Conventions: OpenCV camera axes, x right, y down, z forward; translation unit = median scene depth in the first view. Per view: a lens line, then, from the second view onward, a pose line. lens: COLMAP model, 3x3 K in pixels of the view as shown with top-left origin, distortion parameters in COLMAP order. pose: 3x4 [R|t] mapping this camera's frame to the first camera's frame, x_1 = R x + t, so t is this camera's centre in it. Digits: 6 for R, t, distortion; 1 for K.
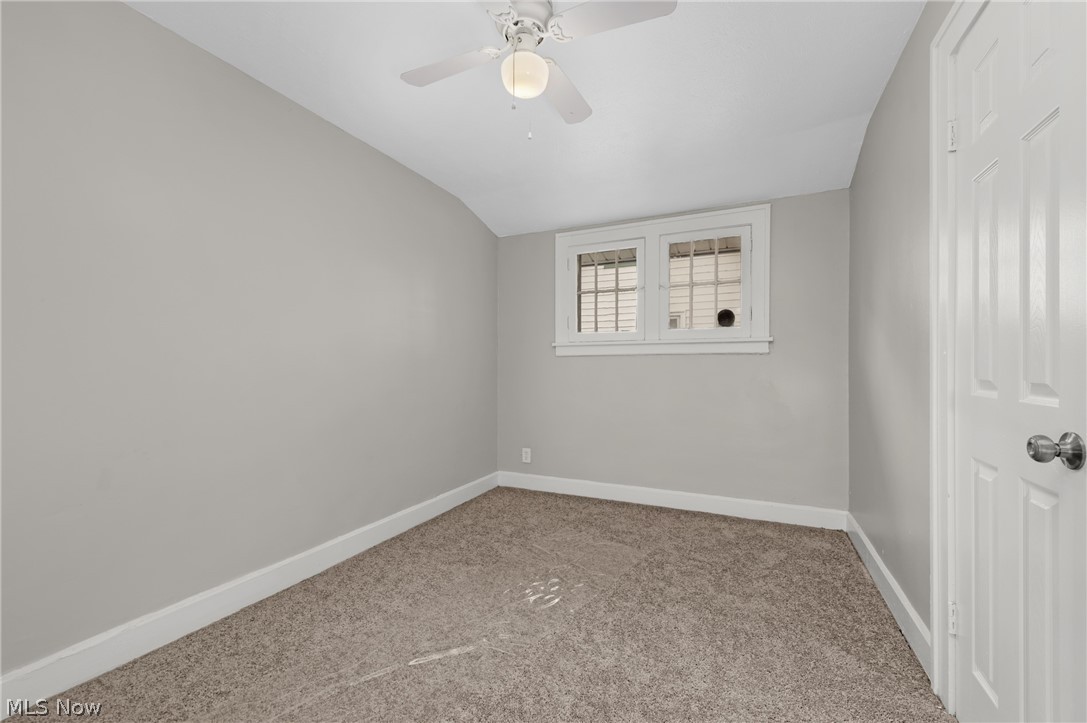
lens RADIAL K [[435.4, 0, 549.2], [0, 435.4, 362.1], [0, 0, 1]] dist [0.021409, -0.007716]
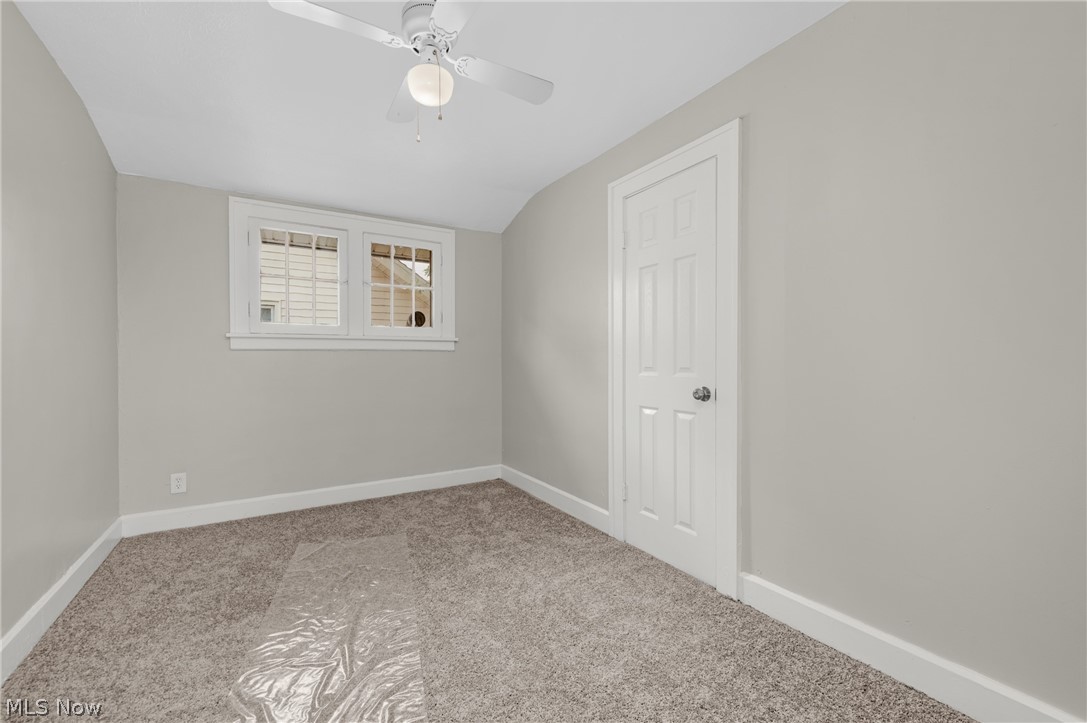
lens RADIAL K [[447.3, 0, 530.7], [0, 447.3, 359.8], [0, 0, 1]] dist [0.001228, -0.000009]
pose [[0.576202, -0.001152, 0.817306, -0.404282], [-0.003530, 0.999986, 0.003898, 0.000005], [-0.817300, -0.005131, 0.576190, 0.093001]]
